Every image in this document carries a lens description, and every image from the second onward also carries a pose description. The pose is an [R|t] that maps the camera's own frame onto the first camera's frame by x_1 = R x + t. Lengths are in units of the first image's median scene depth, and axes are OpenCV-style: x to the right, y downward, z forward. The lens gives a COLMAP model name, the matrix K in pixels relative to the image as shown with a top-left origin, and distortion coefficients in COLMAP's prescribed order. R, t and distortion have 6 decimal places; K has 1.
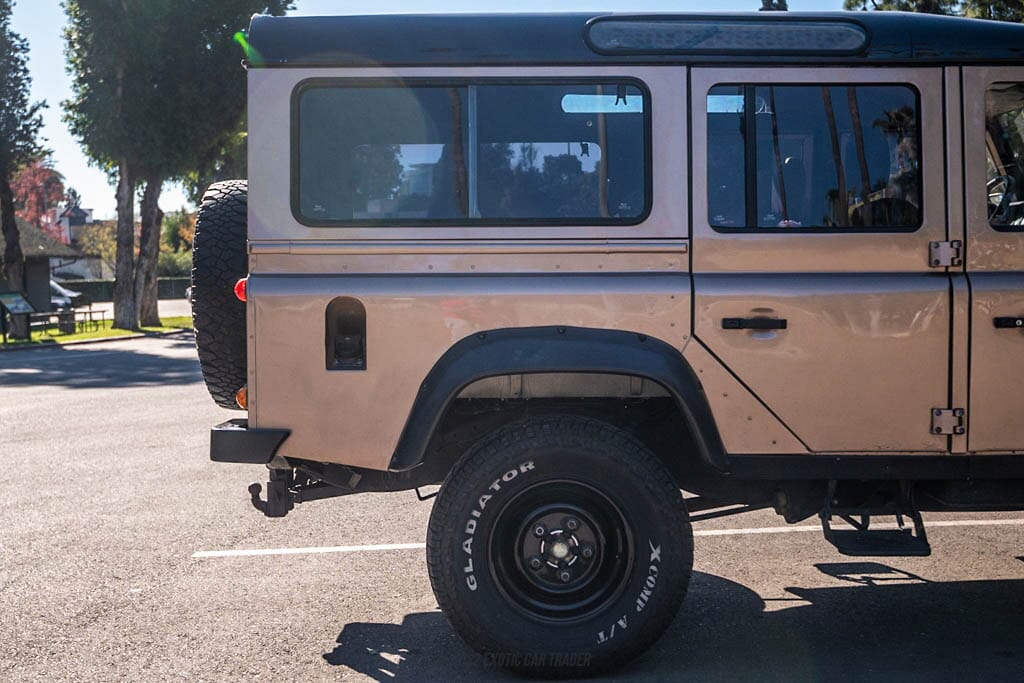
lens RADIAL K [[1239.1, 0, 513.0], [0, 1239.1, 359.5], [0, 0, 1]] dist [0.010888, -0.003482]
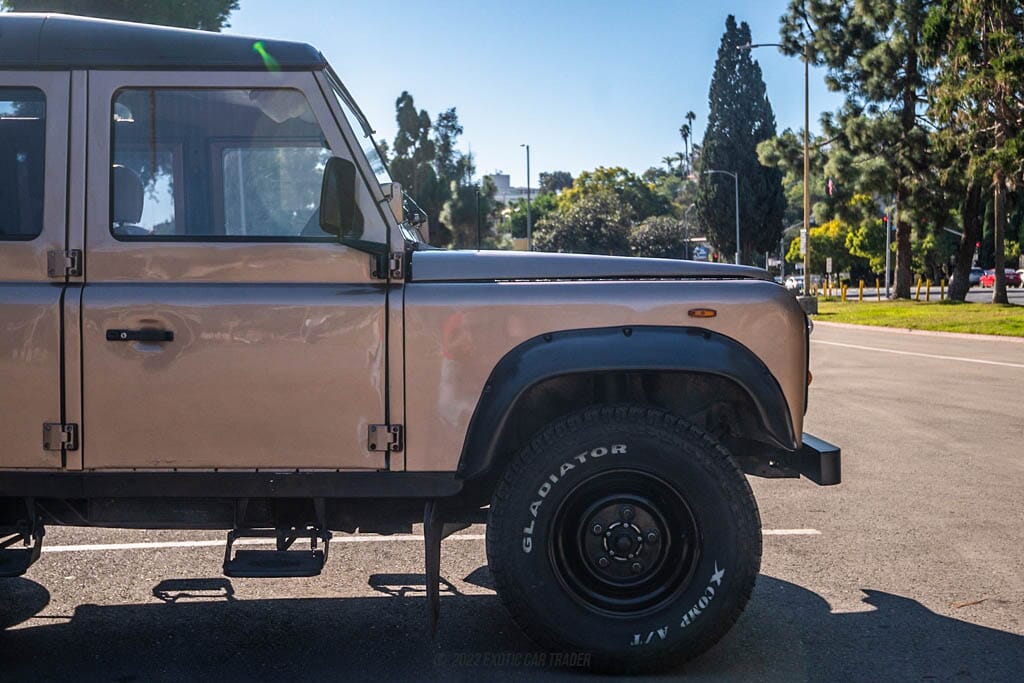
lens RADIAL K [[1239.1, 0, 513.0], [0, 1239.1, 359.5], [0, 0, 1]] dist [0.010888, -0.003482]
pose [[0.999735, 0.011332, 0.020045, 0.674317], [-0.011204, 0.999916, -0.006500, -0.007957], [-0.020117, 0.006274, 0.999778, 0.026849]]
